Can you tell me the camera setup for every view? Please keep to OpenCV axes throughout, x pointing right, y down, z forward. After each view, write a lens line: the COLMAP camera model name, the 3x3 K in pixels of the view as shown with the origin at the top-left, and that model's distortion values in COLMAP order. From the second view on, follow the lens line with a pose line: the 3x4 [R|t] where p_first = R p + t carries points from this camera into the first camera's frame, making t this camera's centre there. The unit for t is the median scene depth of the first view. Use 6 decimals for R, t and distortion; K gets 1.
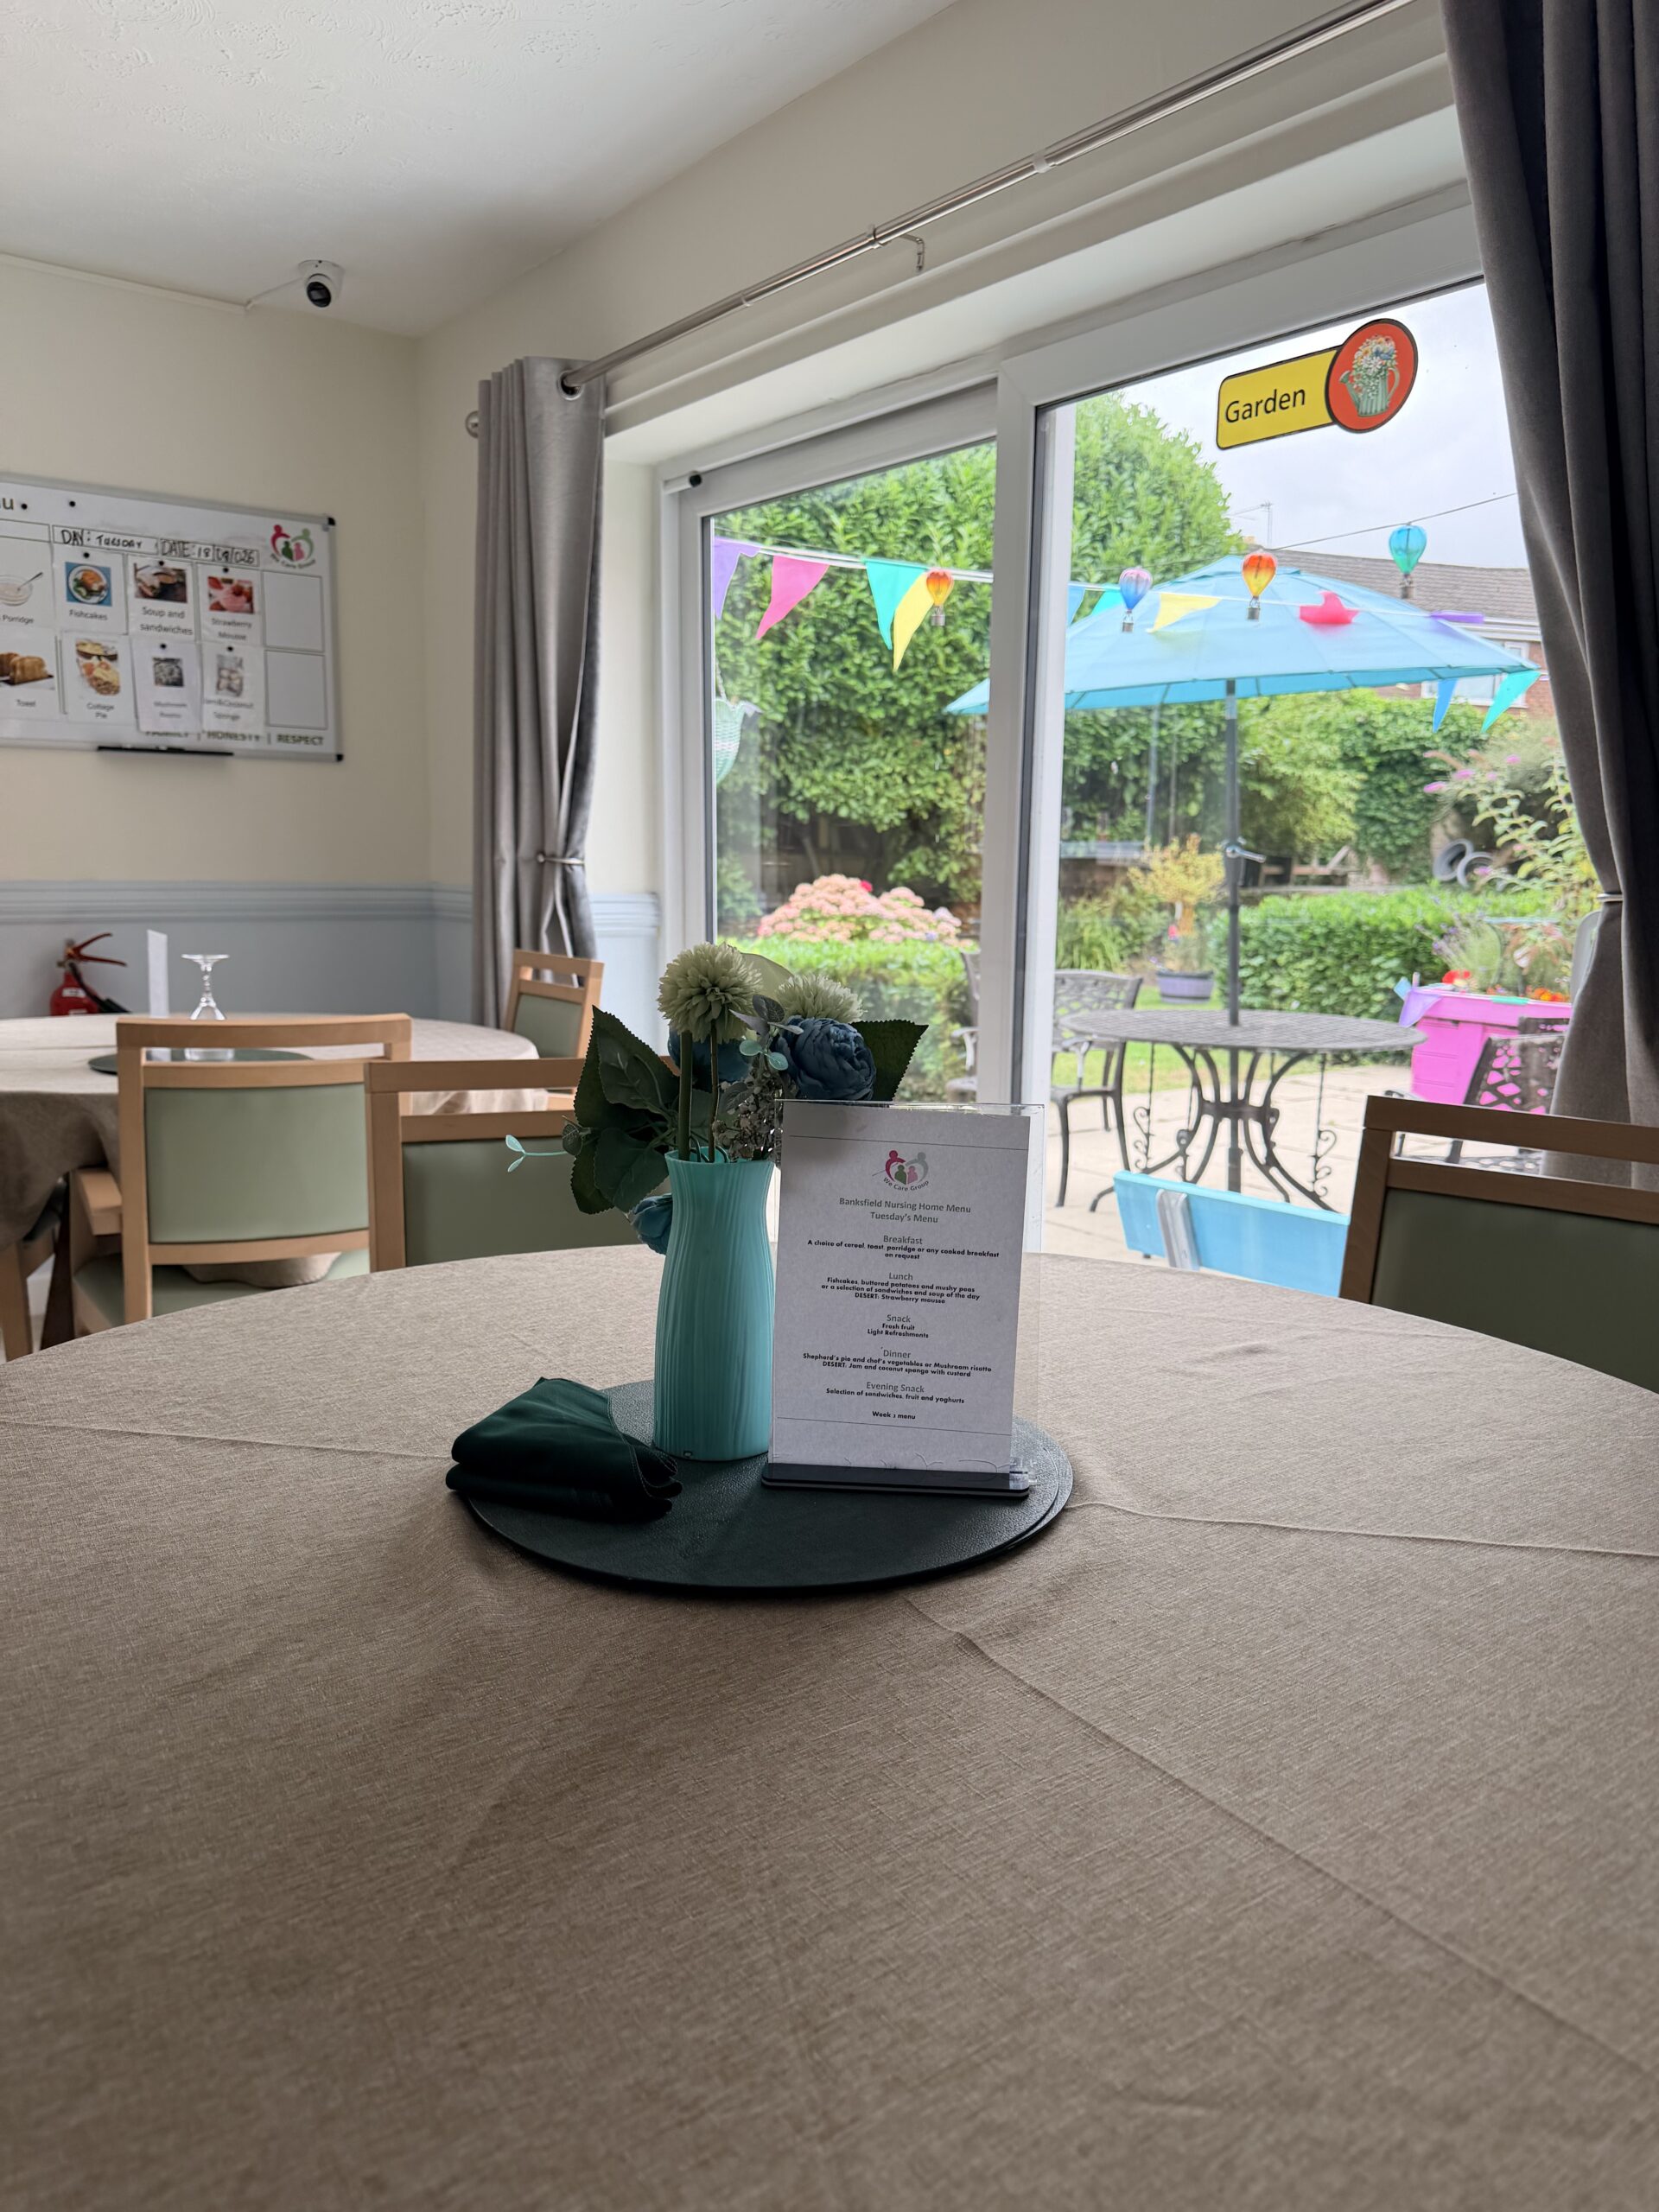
lens RADIAL K [[1553.9, 0, 823.6], [0, 1553.9, 1114.3], [0, 0, 1]] dist [0.161387, -0.305500]
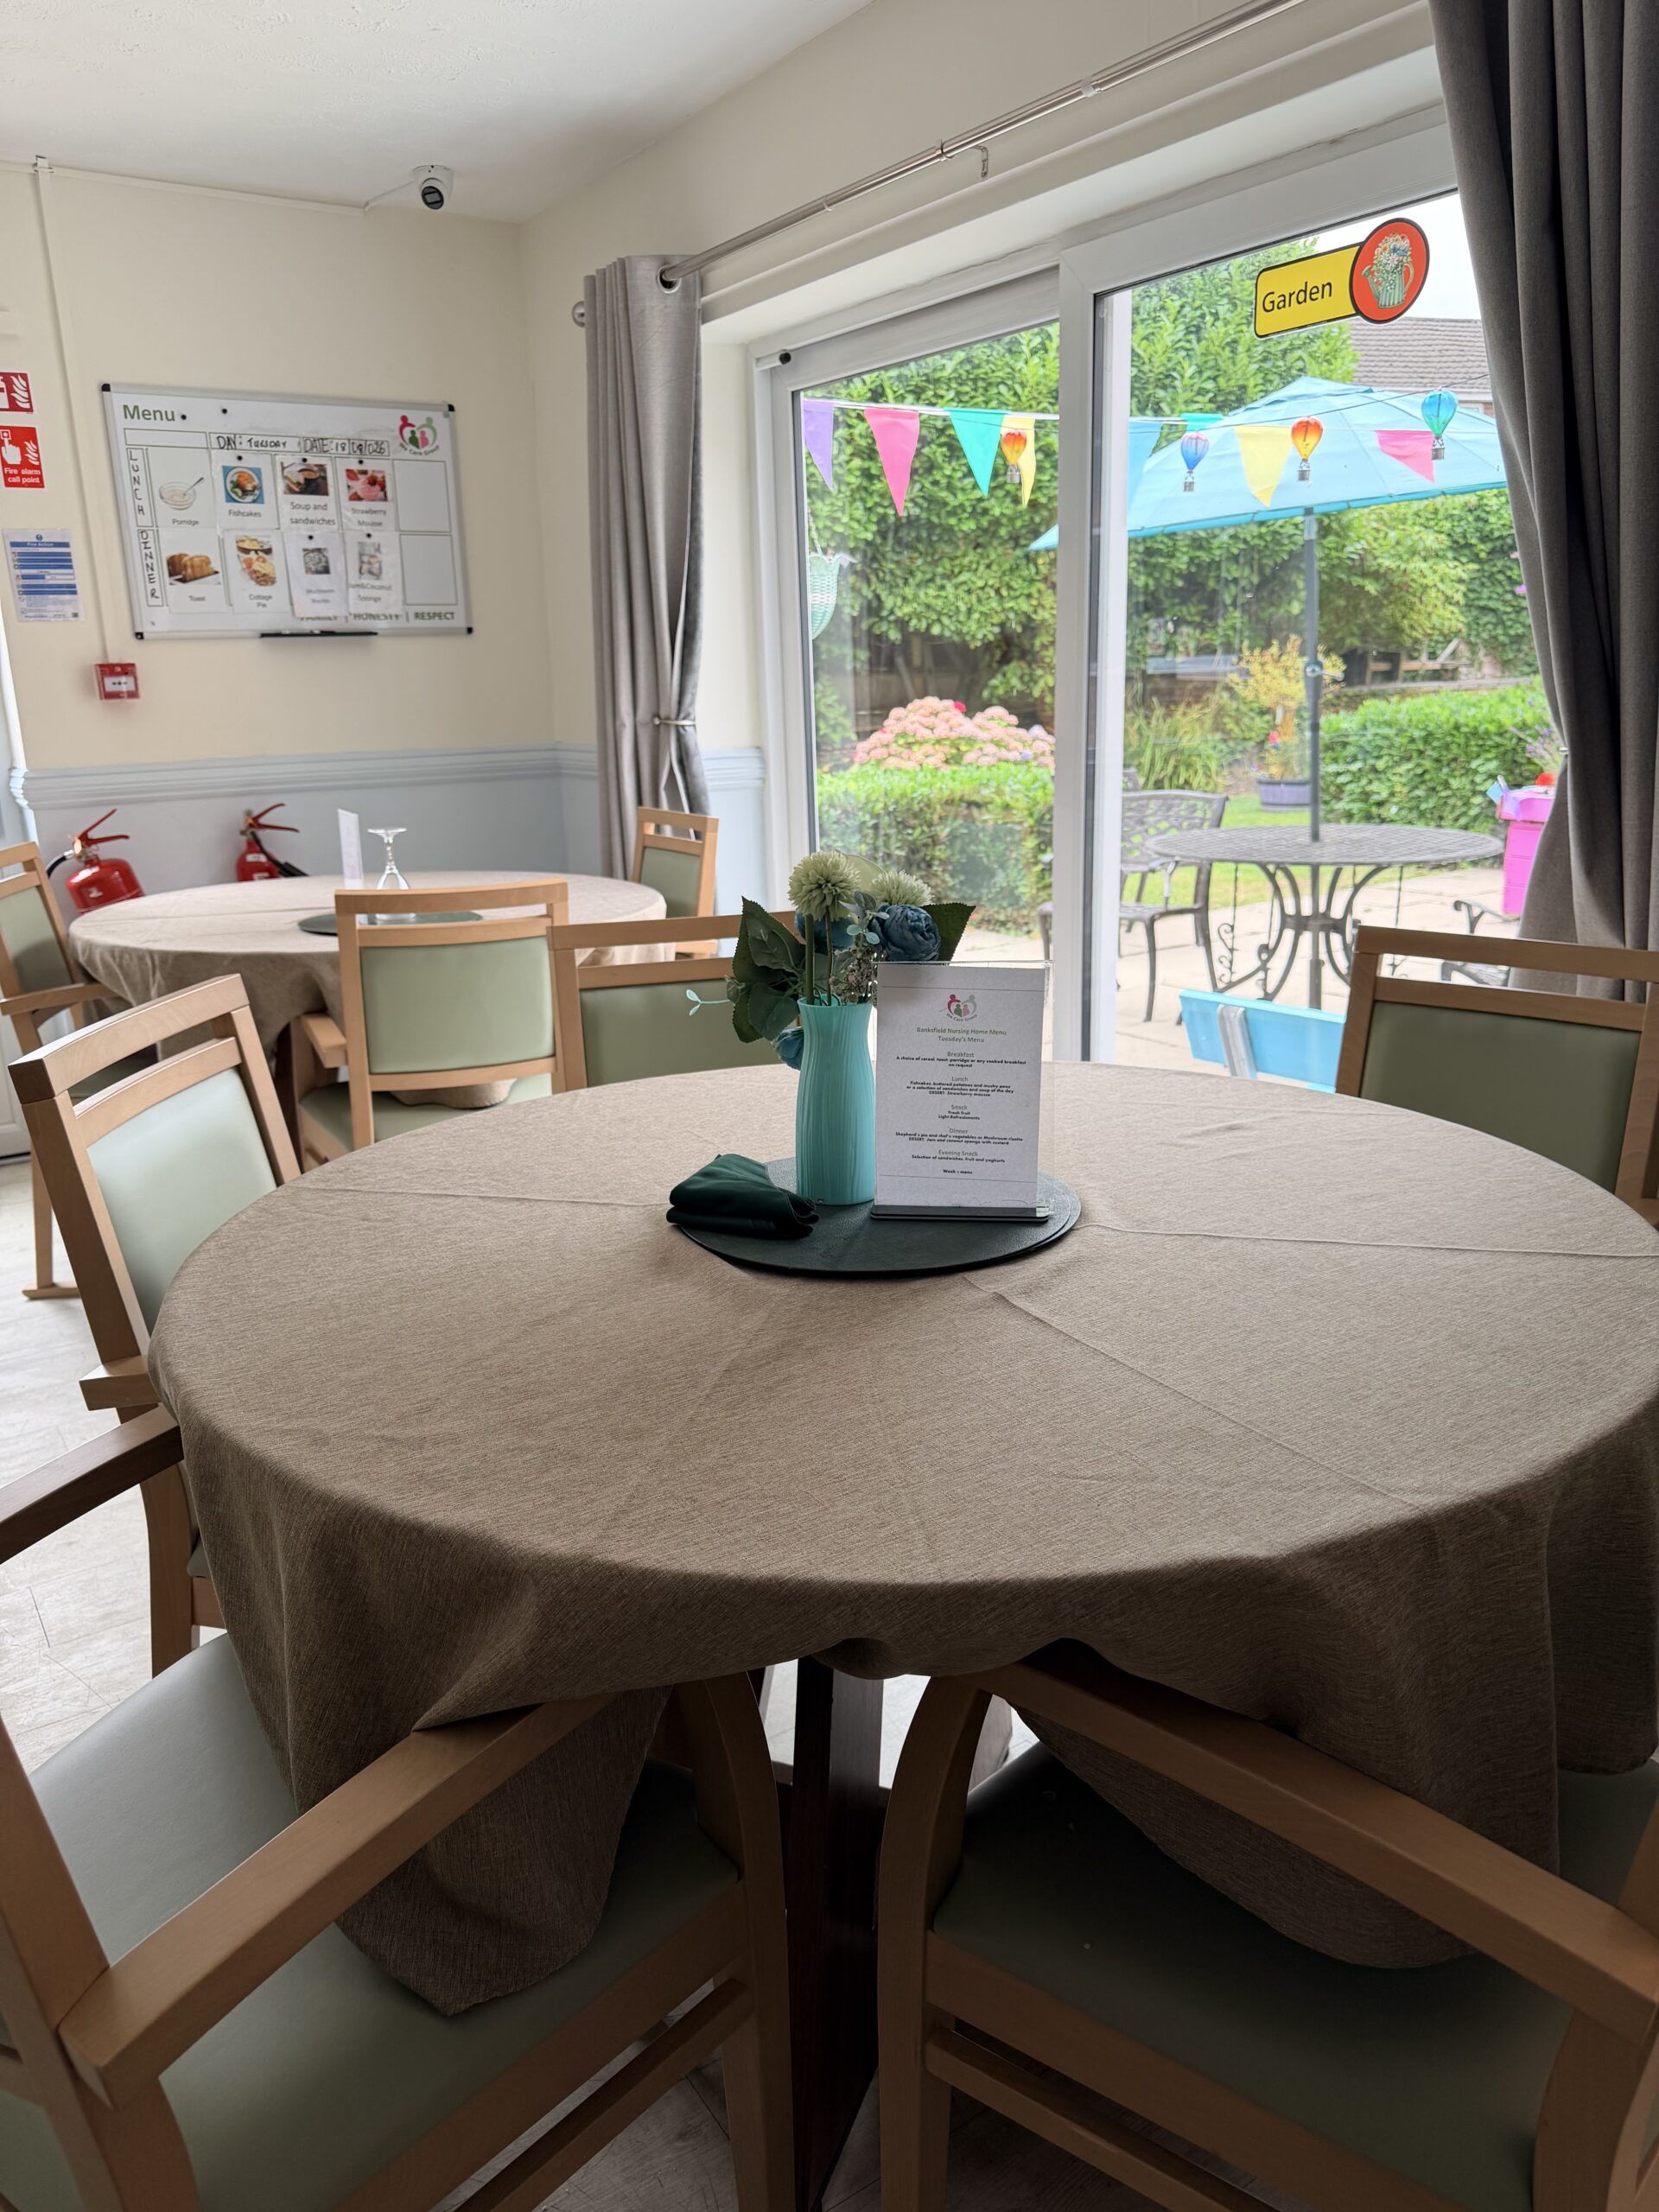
lens RADIAL K [[1548.4, 0, 815.1], [0, 1548.4, 1112.1], [0, 0, 1]] dist [0.151086, -0.304683]
pose [[0.996993, -0.025406, -0.073215, 0.001436], [0.033487, 0.993217, 0.111352, -0.002489], [0.069889, -0.113469, 0.991080, -0.035293]]
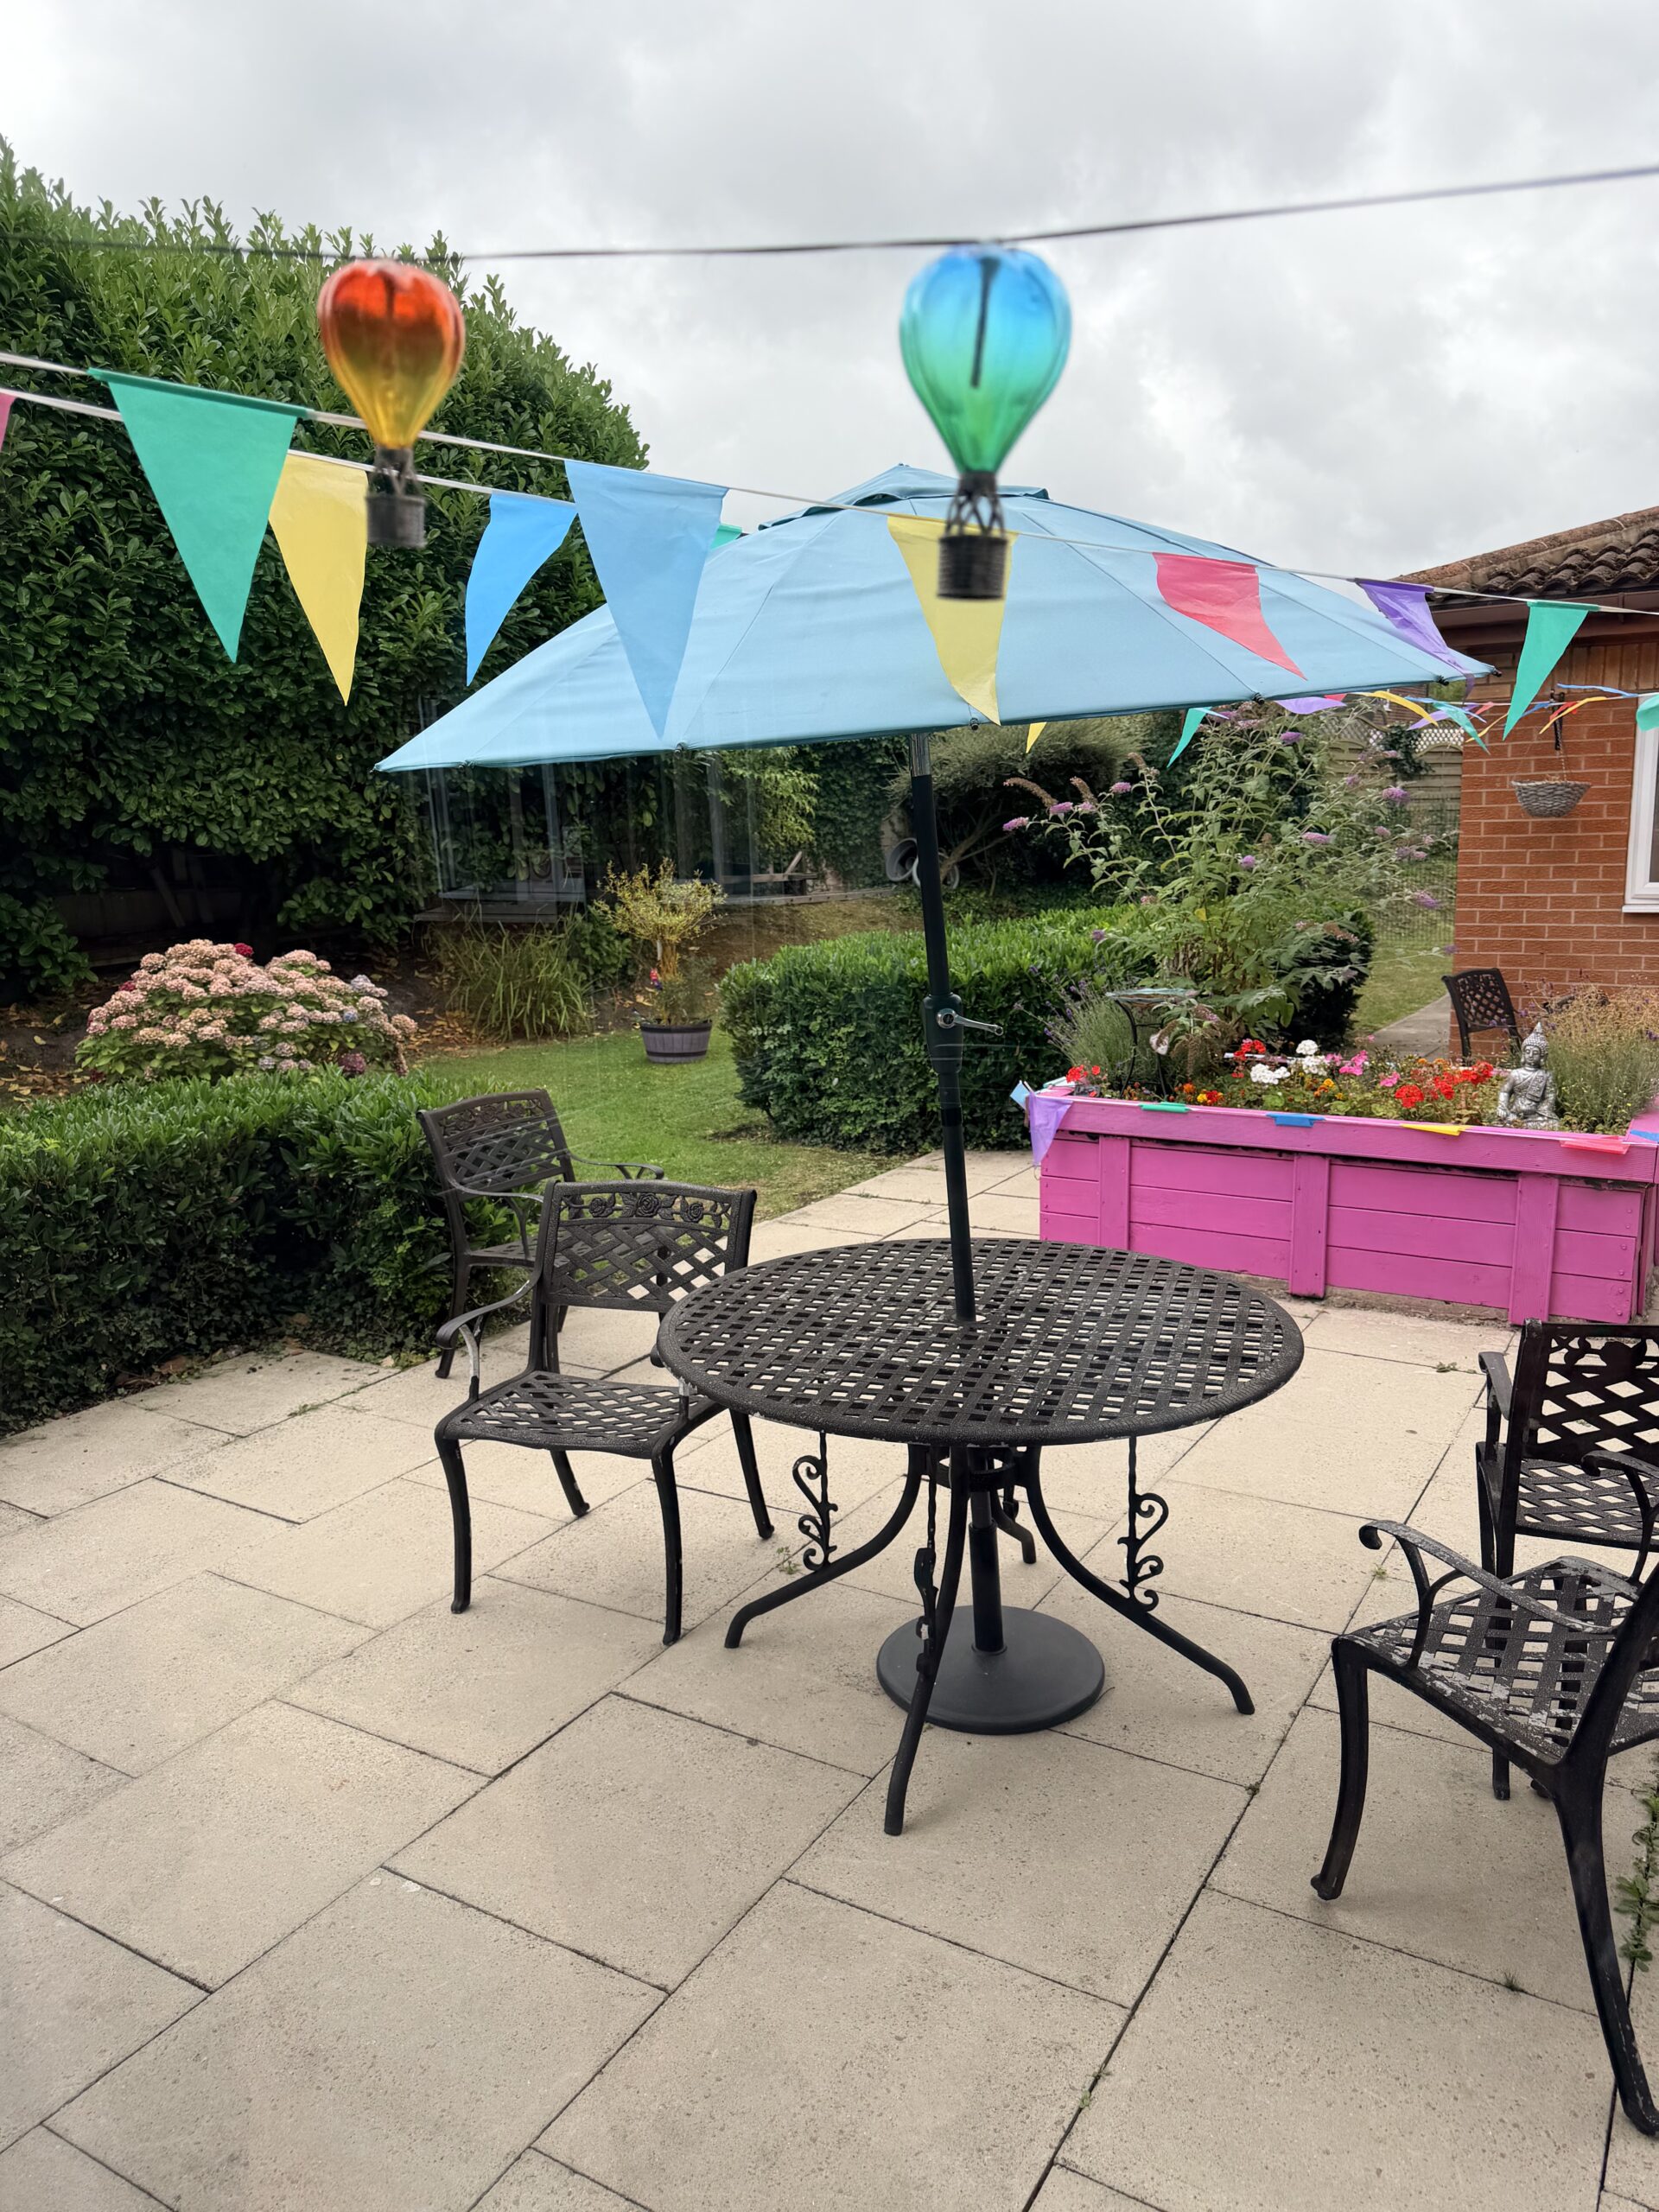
lens RADIAL K [[1548.4, 0, 815.1], [0, 1548.4, 1112.1], [0, 0, 1]] dist [0.151086, -0.304683]
pose [[0.931950, -0.103160, 0.347603, 0.012844], [0.098576, 0.994650, 0.030897, -0.071268], [-0.348931, 0.005471, 0.937132, 0.237101]]
